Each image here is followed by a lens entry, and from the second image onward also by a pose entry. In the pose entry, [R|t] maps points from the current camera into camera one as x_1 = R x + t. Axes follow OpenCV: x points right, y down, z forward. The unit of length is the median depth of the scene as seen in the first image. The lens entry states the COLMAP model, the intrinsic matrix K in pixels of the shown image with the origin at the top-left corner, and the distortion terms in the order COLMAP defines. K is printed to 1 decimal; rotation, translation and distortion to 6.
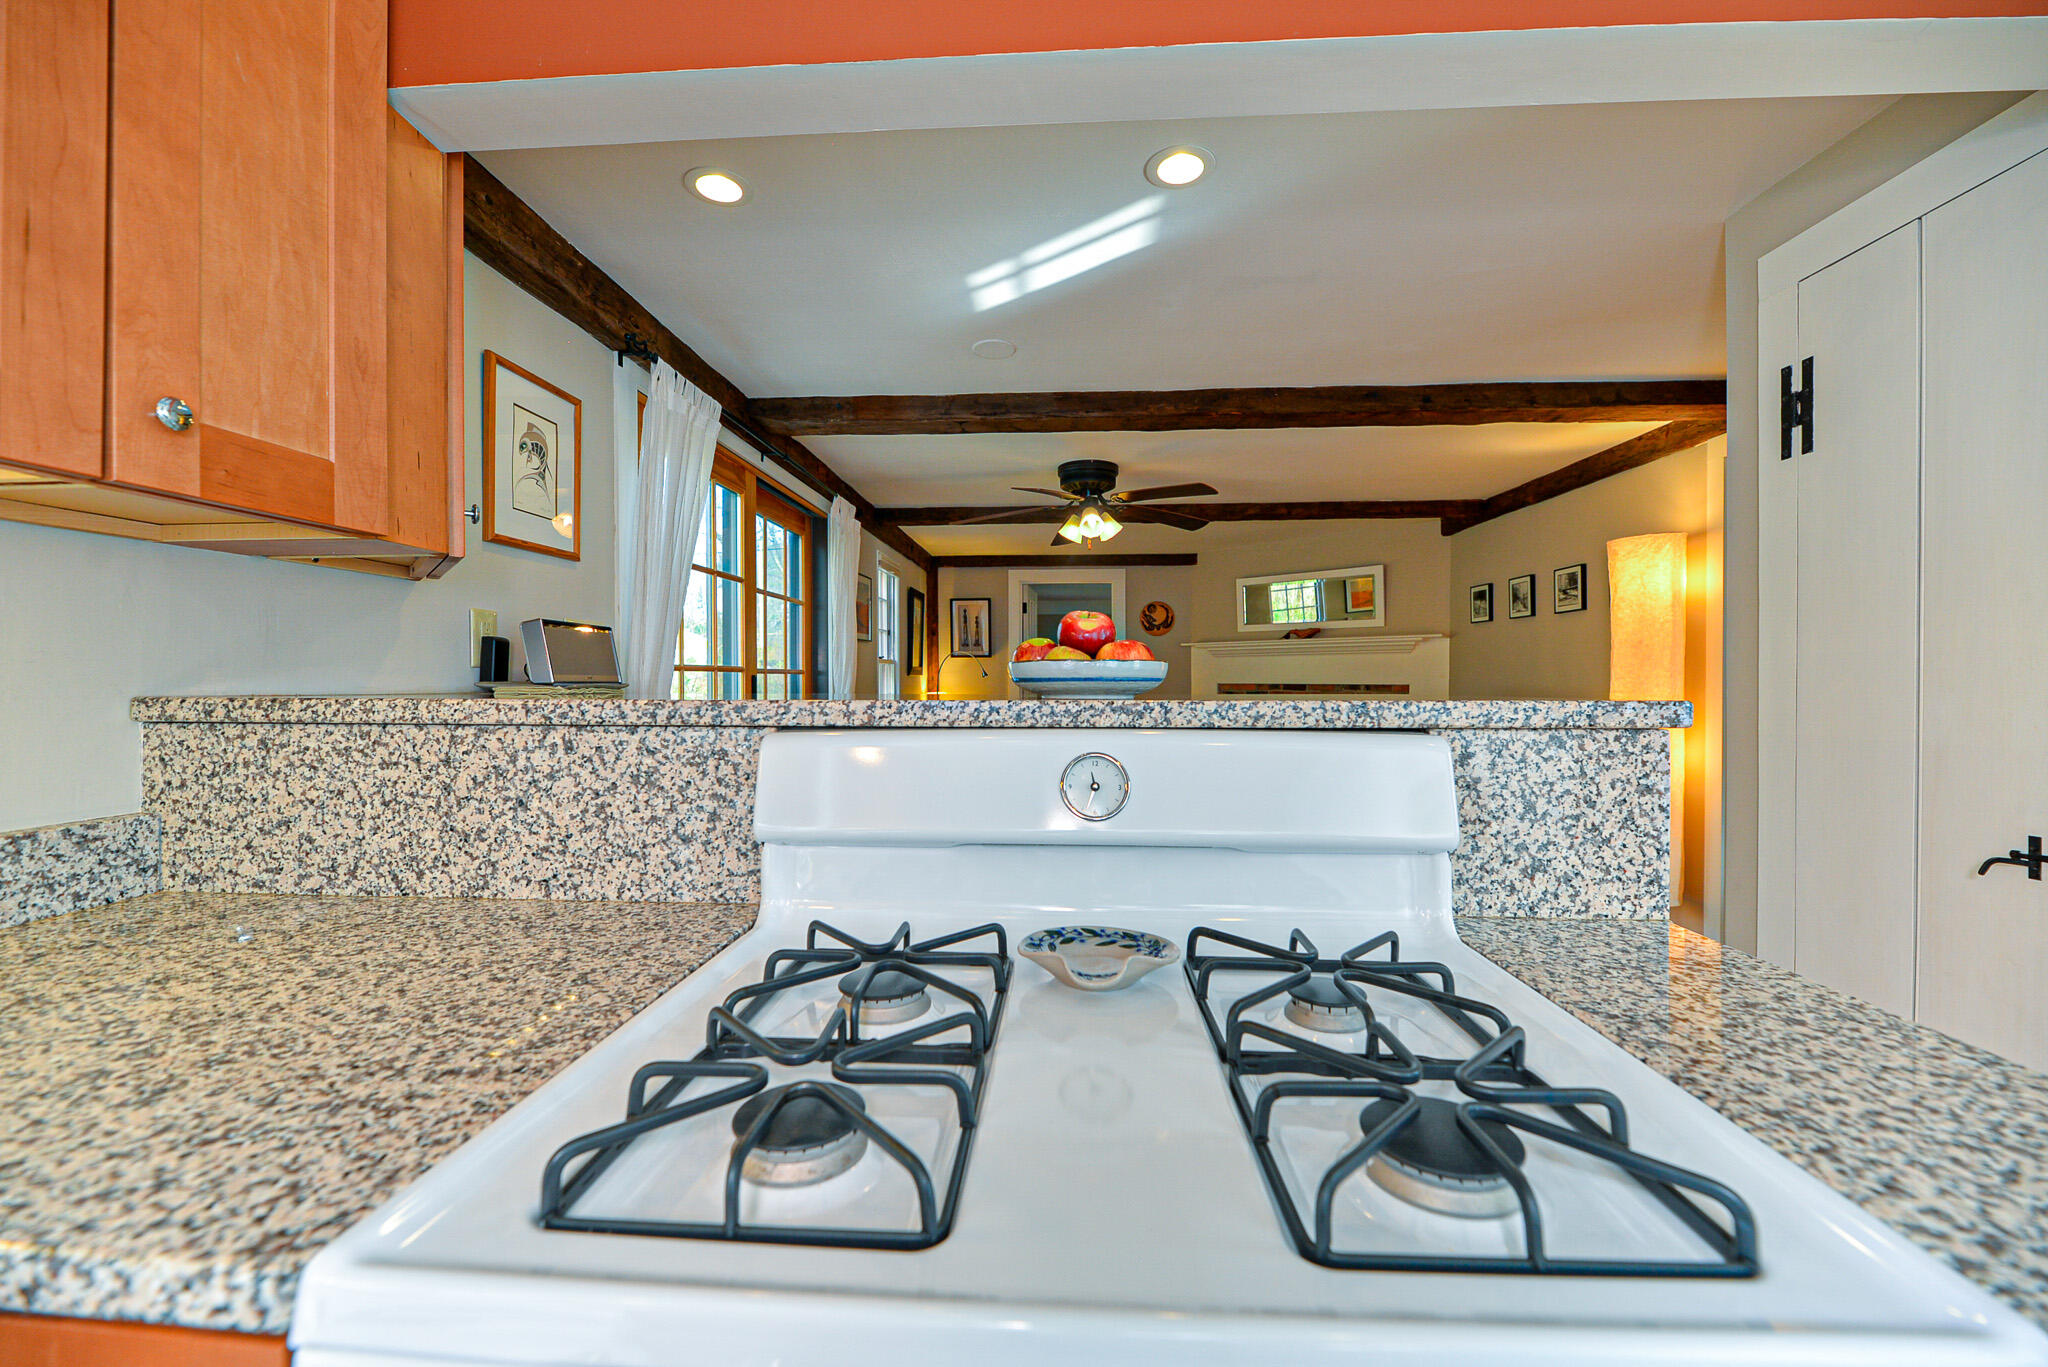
lens RADIAL K [[818.8, 0, 1019.3], [0, 818.8, 688.3], [0, 0, 1]] dist [0.000947, -0.004209]
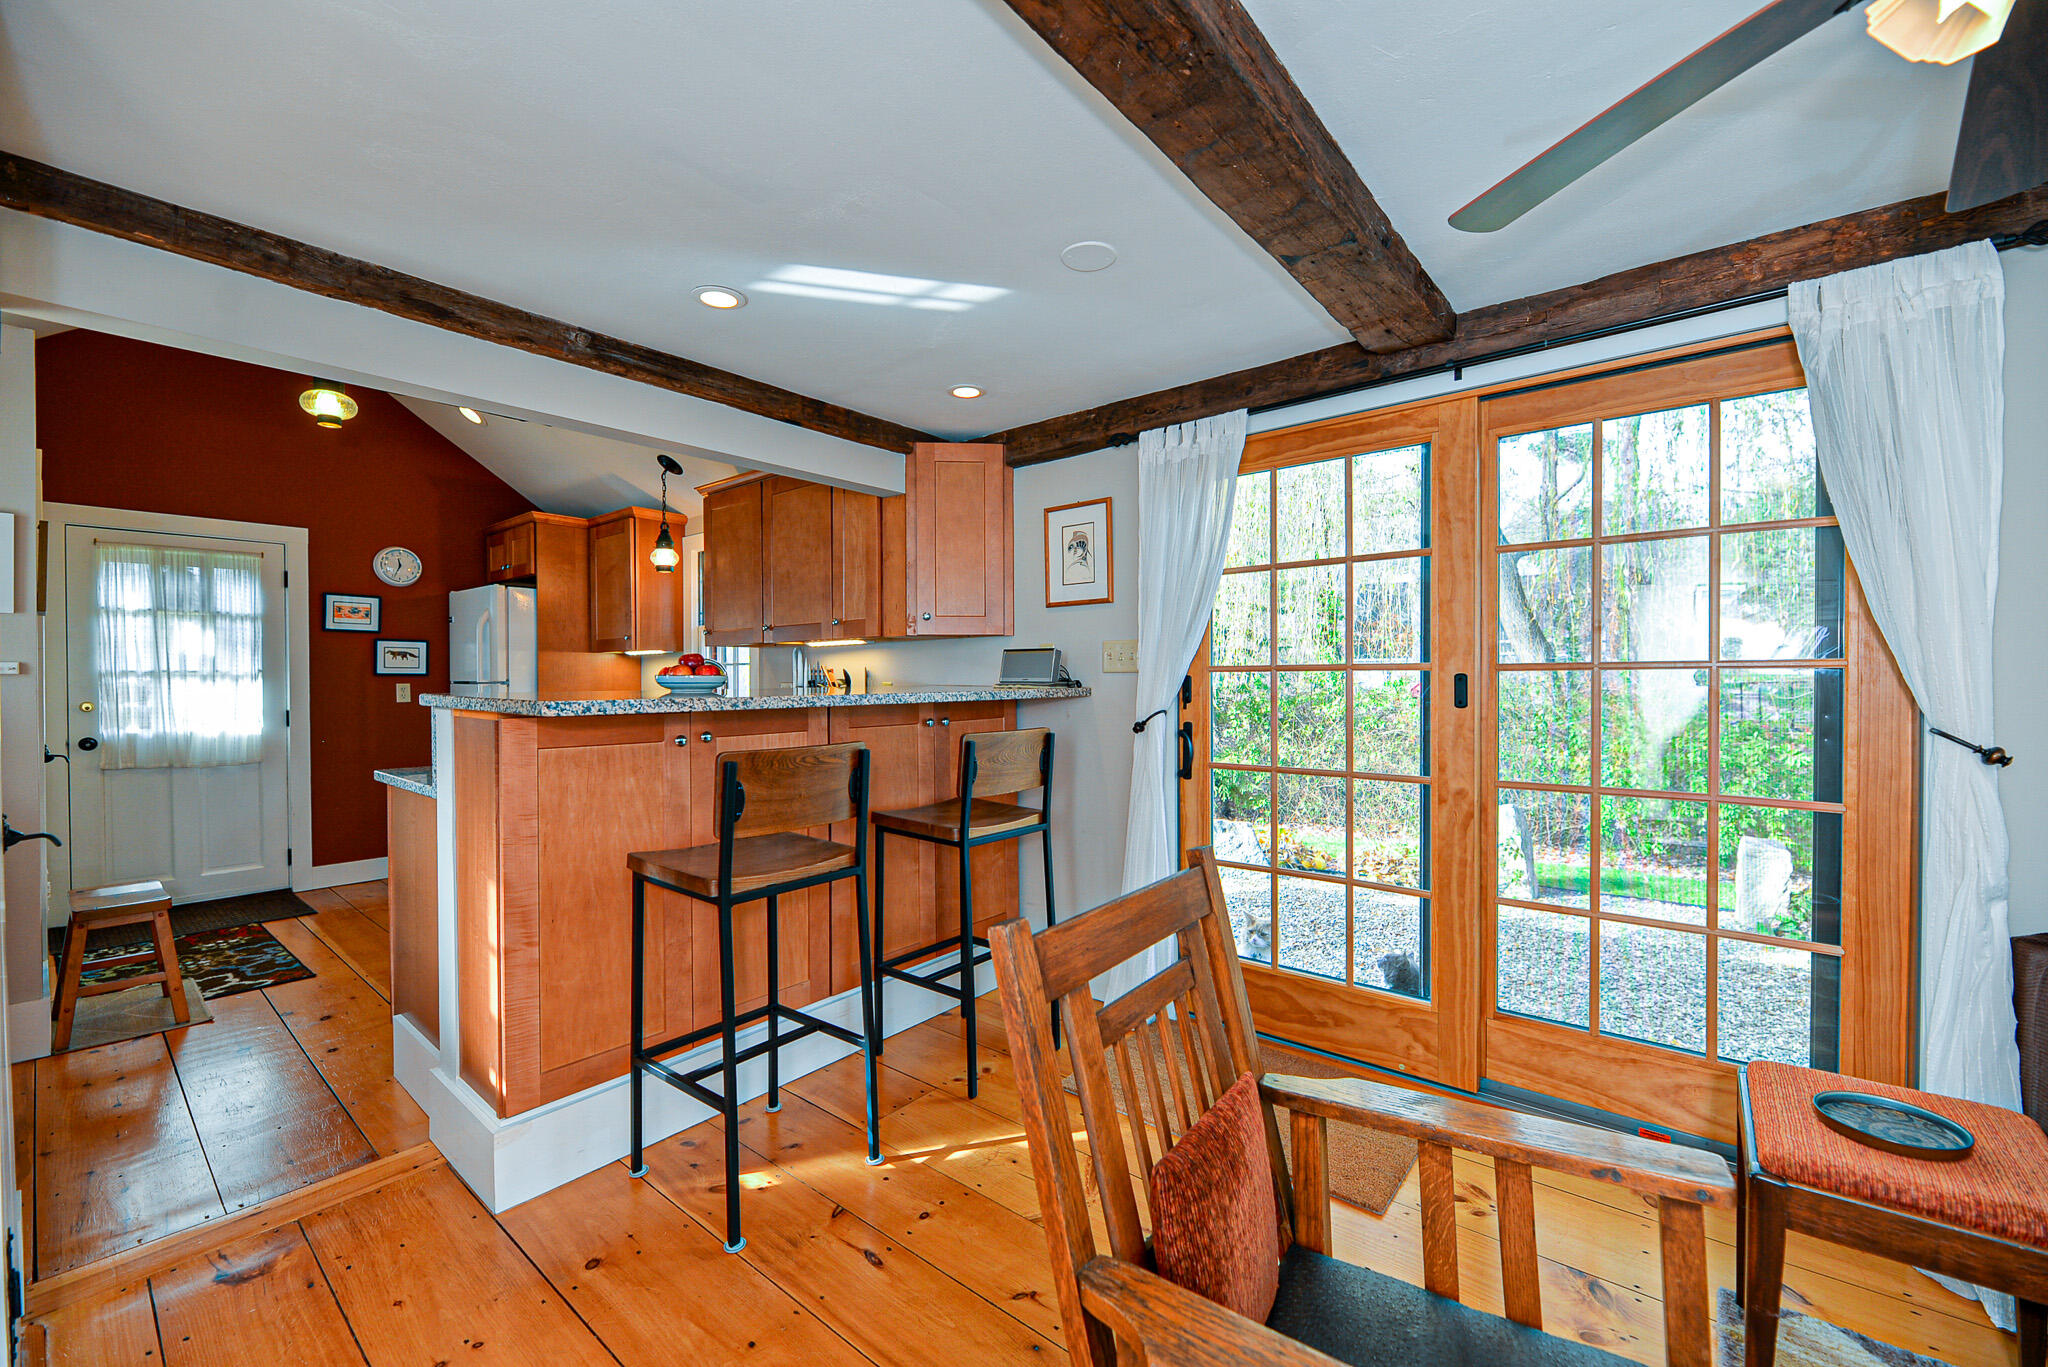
lens RADIAL K [[818.8, 0, 1019.3], [0, 818.8, 688.3], [0, 0, 1]] dist [0.000947, -0.004209]
pose [[-0.589329, 0.013538, -0.807780, 0.879087], [-0.003362, 0.999810, 0.019209, -0.026313], [0.807886, 0.014036, -0.589171, 1.942458]]
